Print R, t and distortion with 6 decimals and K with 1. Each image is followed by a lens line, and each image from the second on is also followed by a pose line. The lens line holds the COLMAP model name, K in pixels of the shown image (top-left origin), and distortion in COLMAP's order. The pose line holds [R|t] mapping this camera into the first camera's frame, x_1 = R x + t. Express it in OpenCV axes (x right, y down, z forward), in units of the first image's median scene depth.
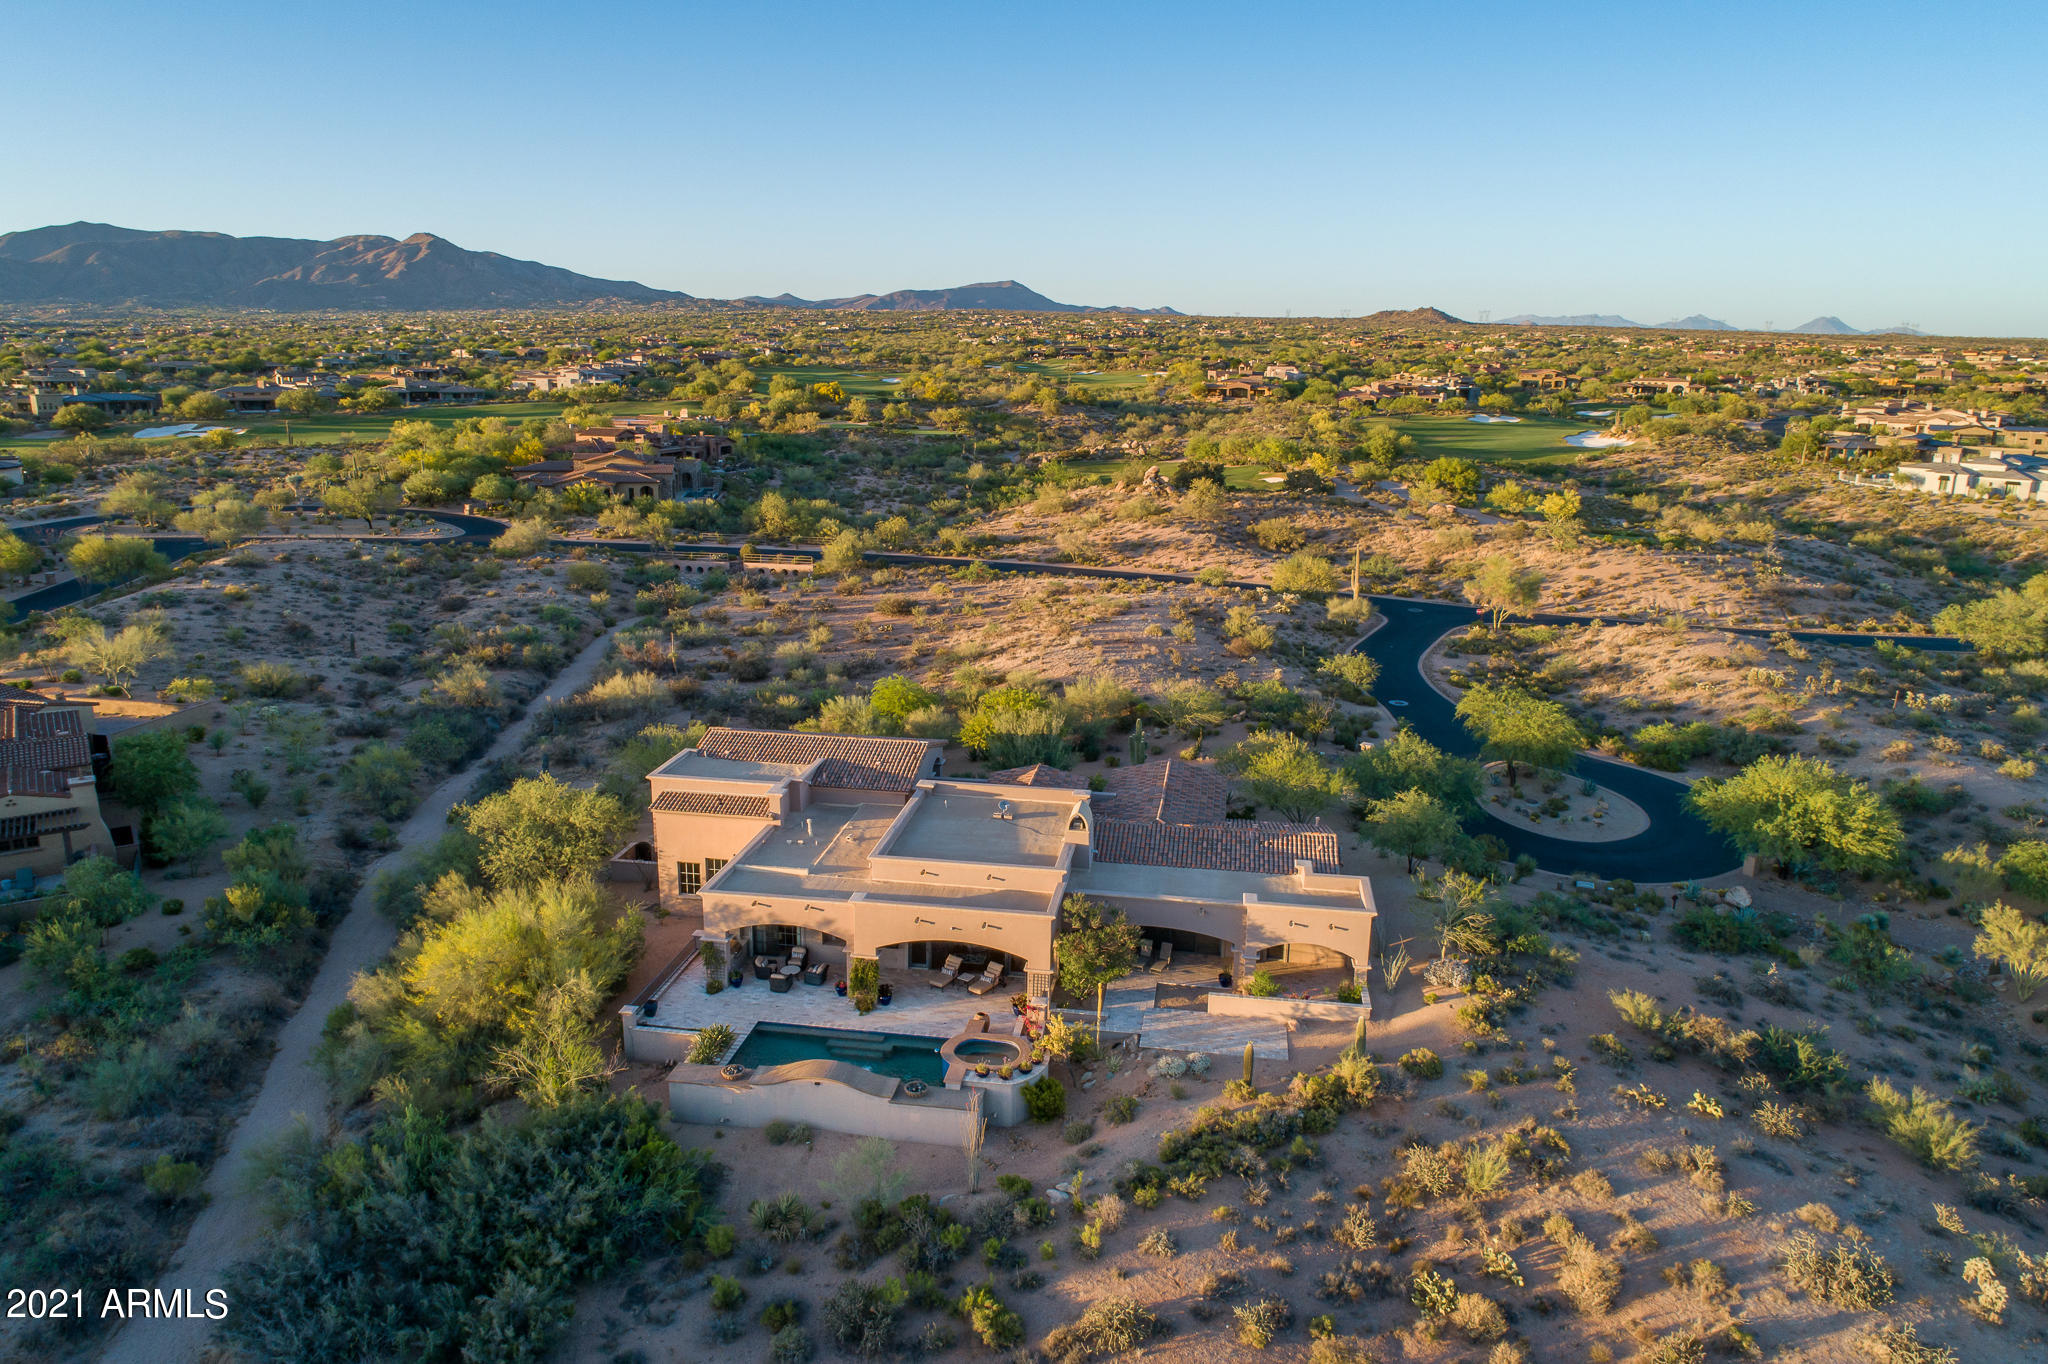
lens RADIAL K [[1357.0, 0, 1017.4], [0, 1357.0, 678.6], [0, 0, 1]] dist [0.004974, -0.002289]
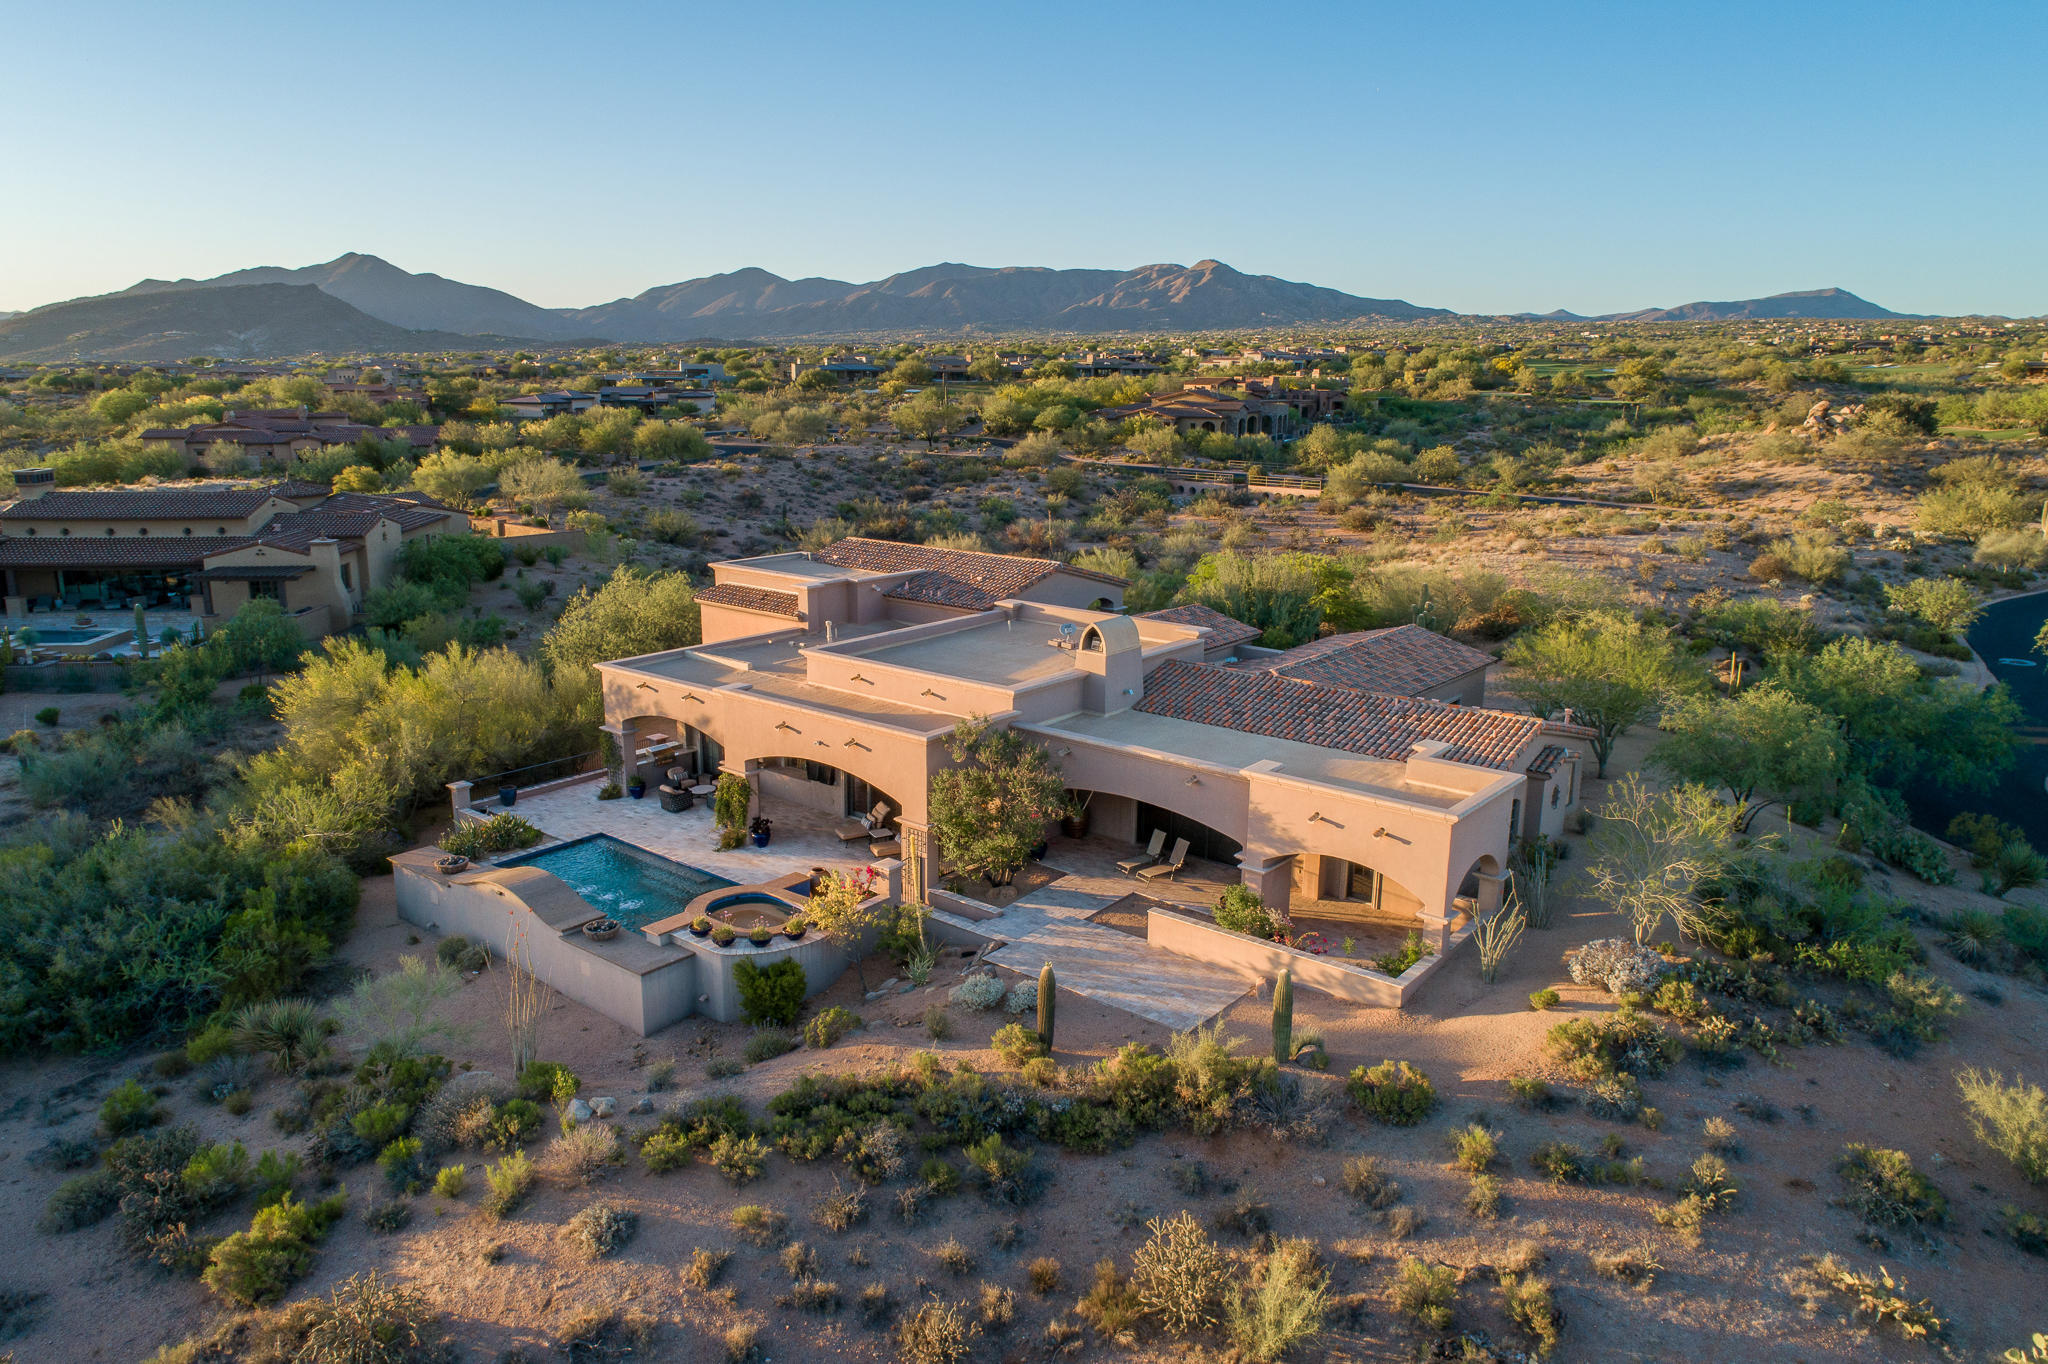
lens RADIAL K [[1357.0, 0, 1025.4], [0, 1357.0, 689.7], [0, 0, 1]] dist [0.004974, -0.002289]
pose [[0.870043, 0.110743, -0.480376, 0.357997], [-0.110805, 0.993438, 0.028336, 0.122722], [0.480362, 0.028575, 0.876605, 0.437872]]
